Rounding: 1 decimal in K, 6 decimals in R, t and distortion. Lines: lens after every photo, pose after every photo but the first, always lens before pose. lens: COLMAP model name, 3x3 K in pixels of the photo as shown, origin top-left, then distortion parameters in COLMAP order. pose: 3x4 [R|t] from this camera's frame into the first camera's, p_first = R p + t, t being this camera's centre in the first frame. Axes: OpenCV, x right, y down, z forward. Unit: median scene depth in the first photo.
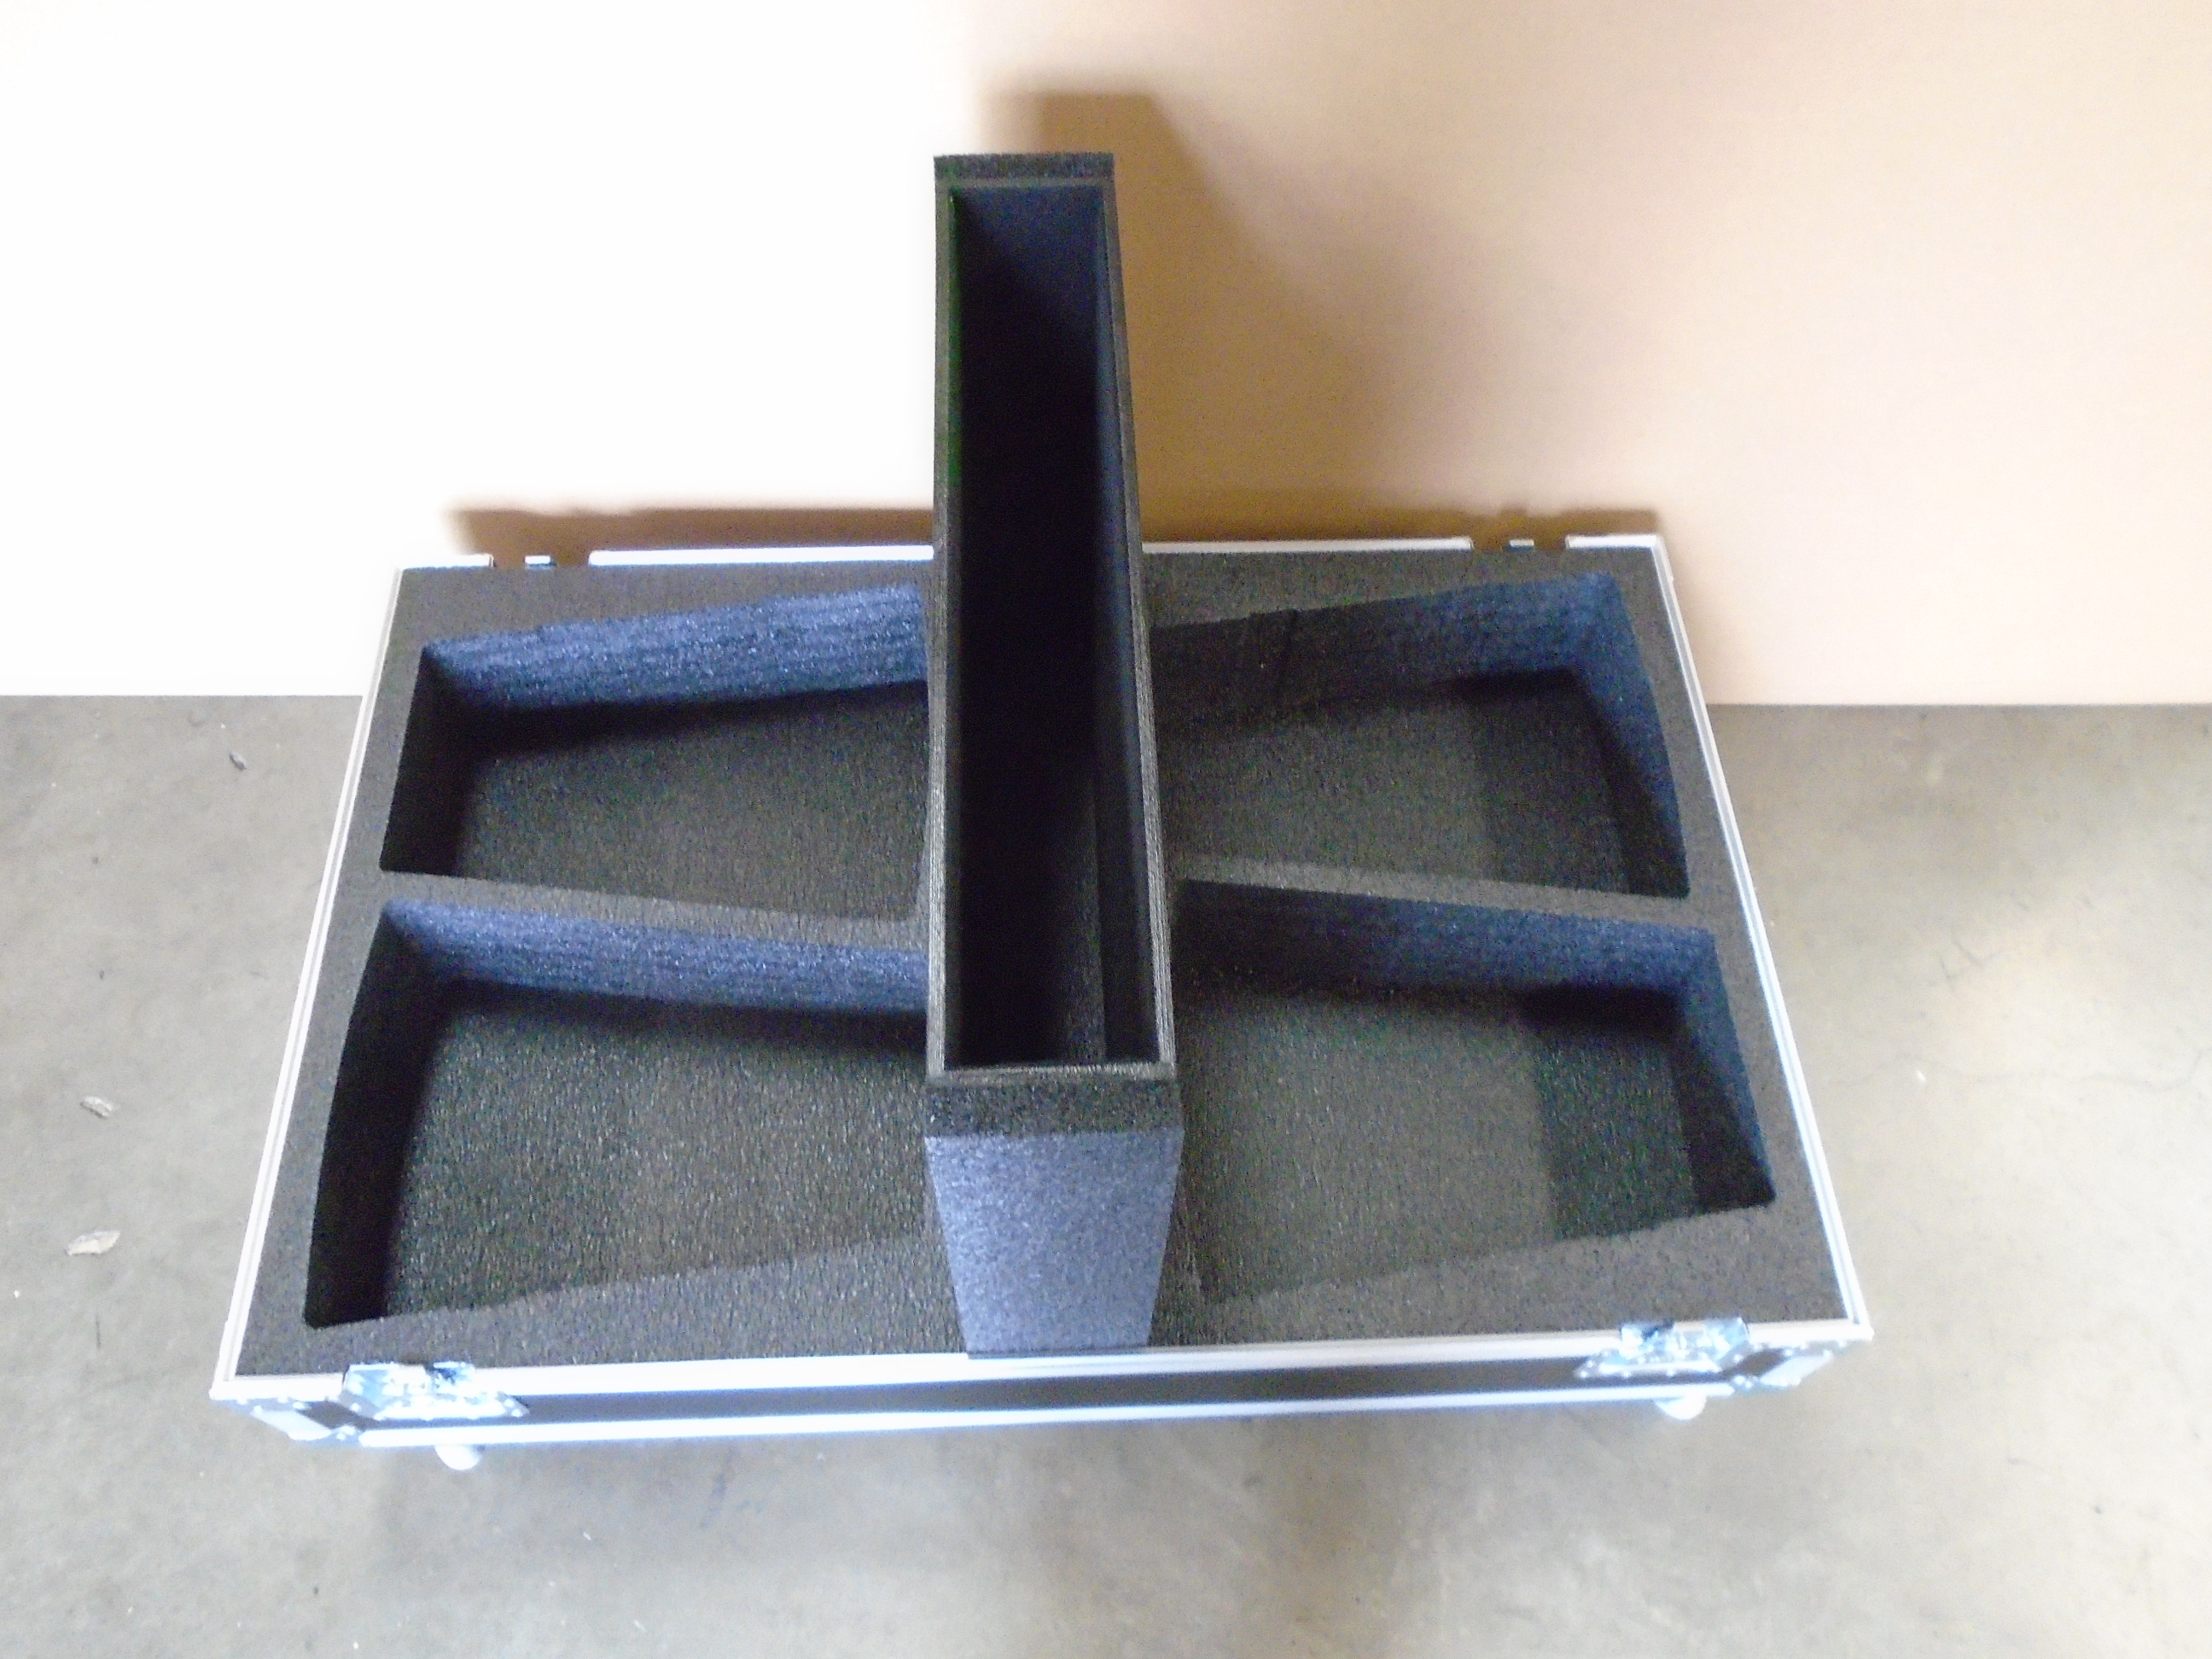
lens RADIAL K [[1709.6, 0, 1134.4], [0, 1709.6, 684.7], [0, 0, 1]] dist [-0.016418, 0.003556]
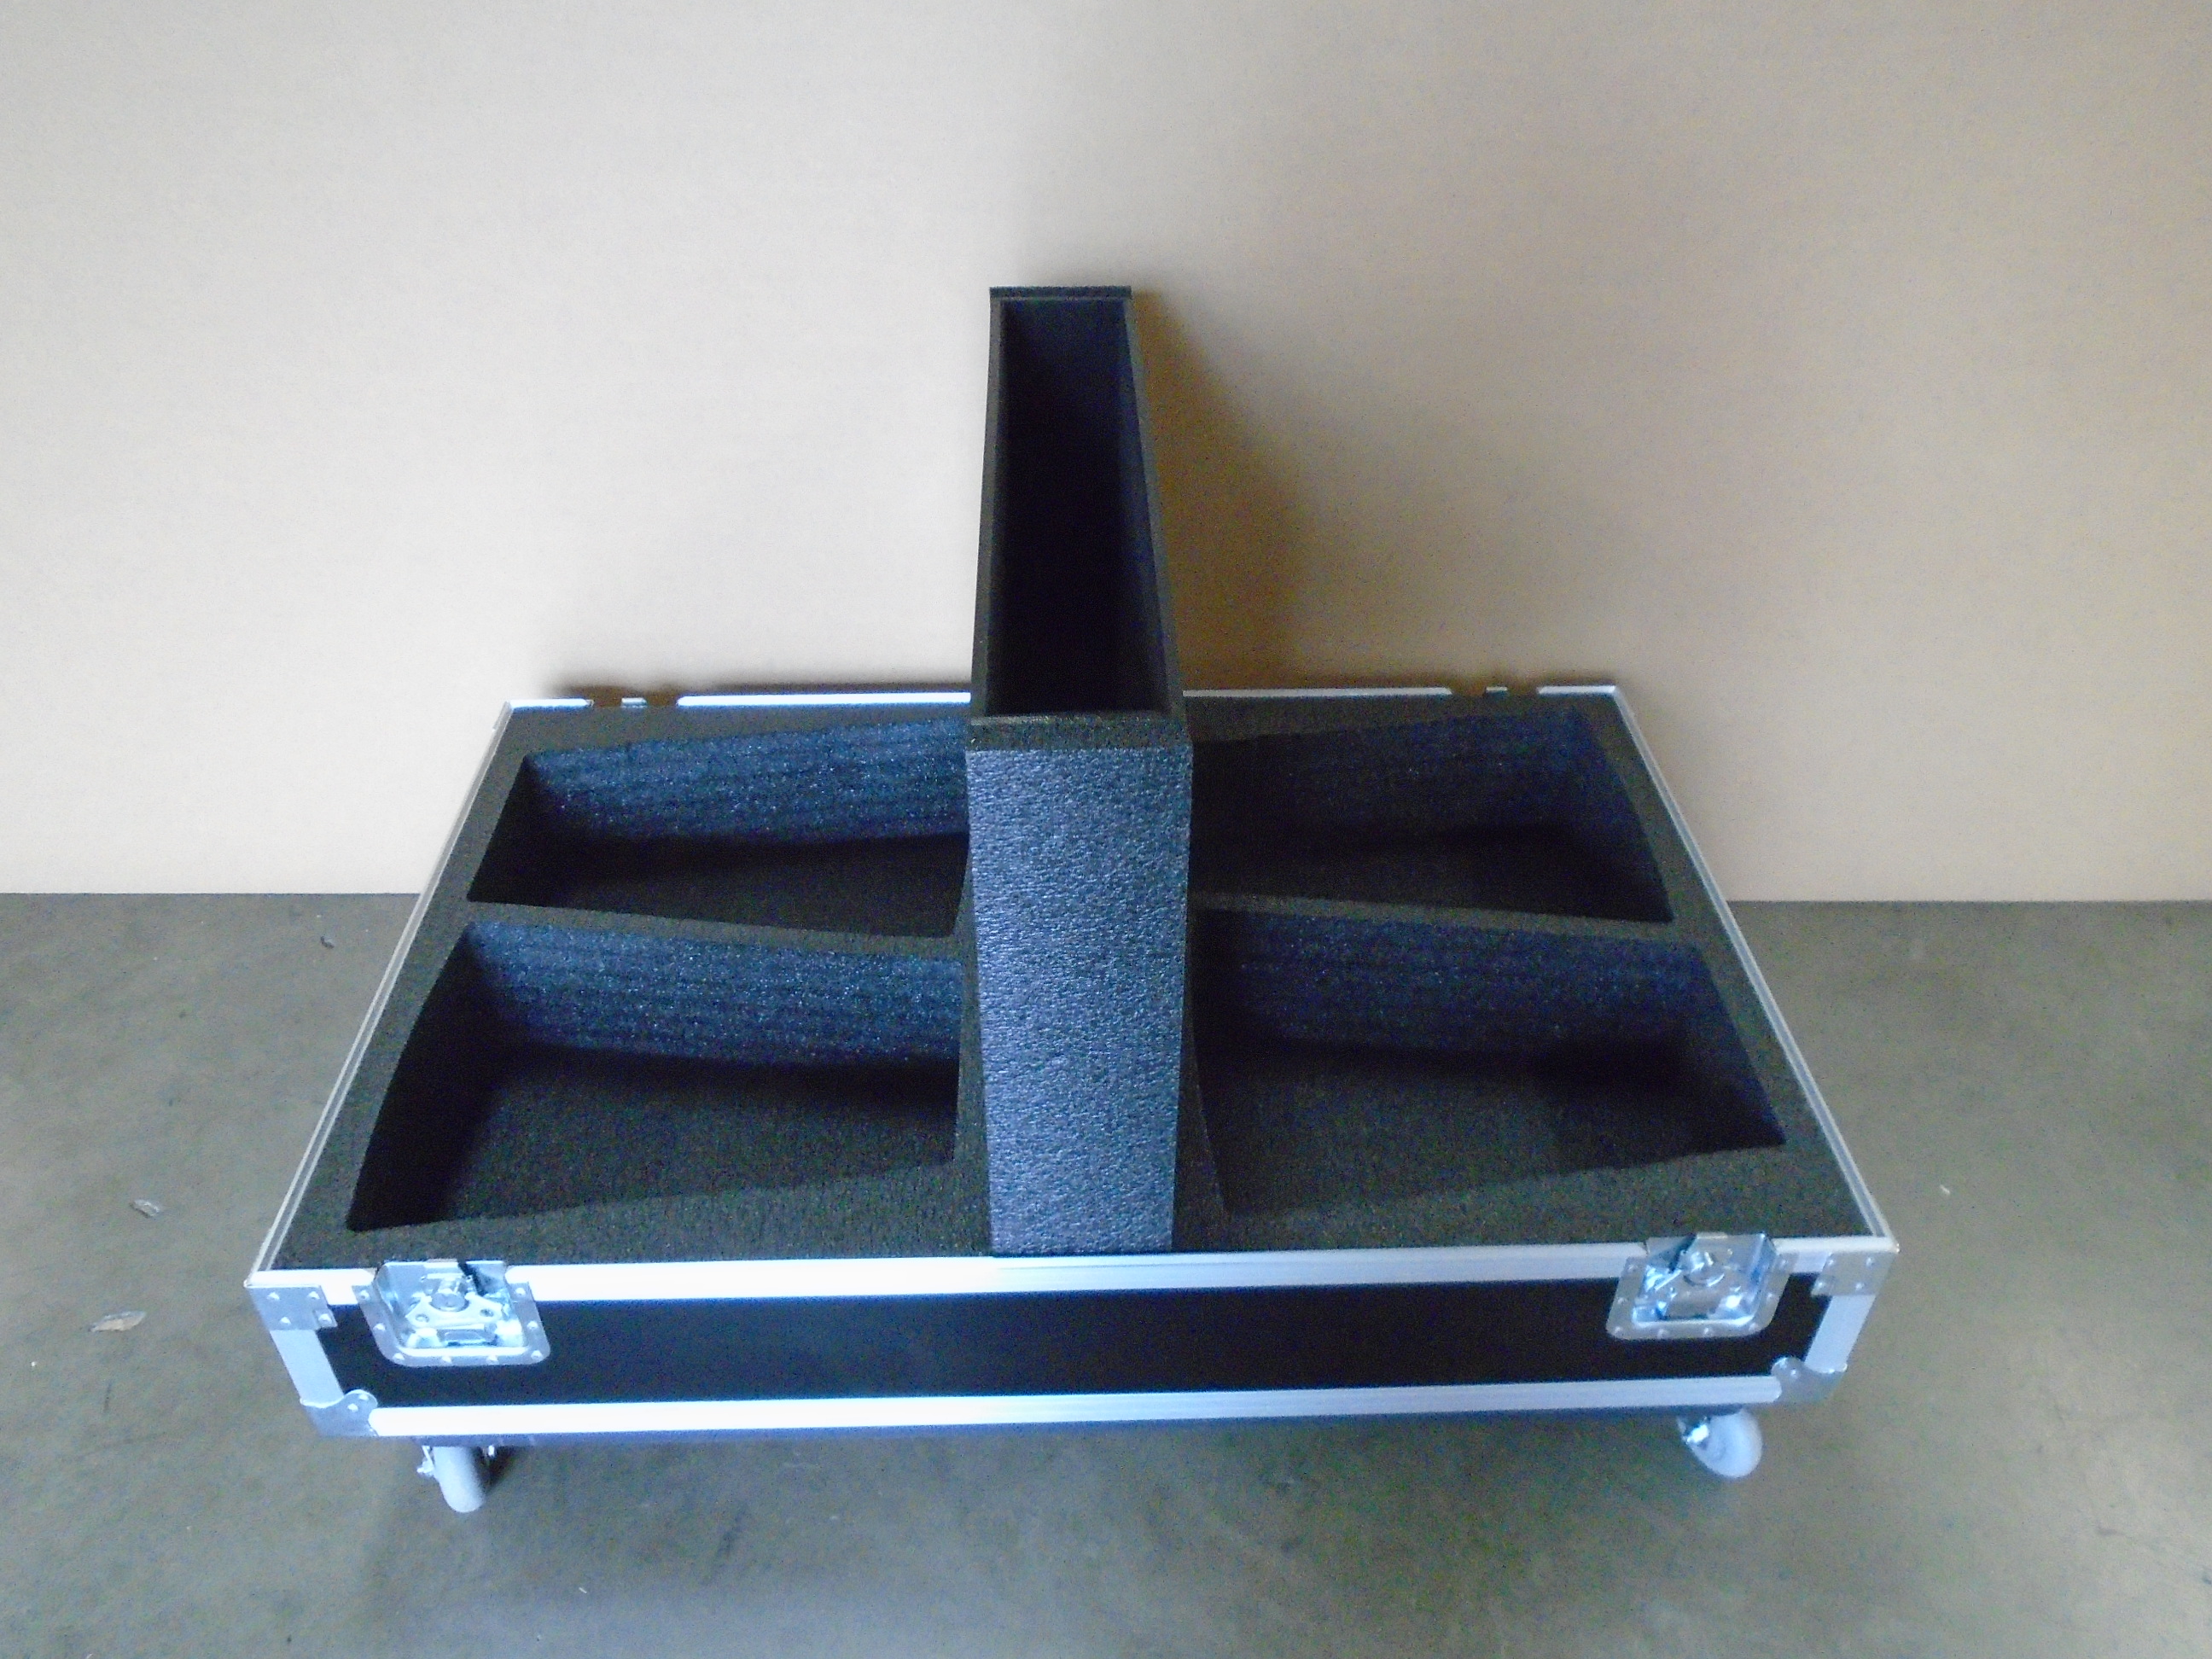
lens RADIAL K [[1709.6, 0, 1138.7], [0, 1709.6, 805.8], [0, 0, 1]] dist [-0.016418, 0.003556]
pose [[0.999771, -0.014942, -0.015321, 0.006136], [0.008087, 0.926591, -0.375985, 0.440292], [0.019814, 0.375775, 0.926499, -0.027366]]
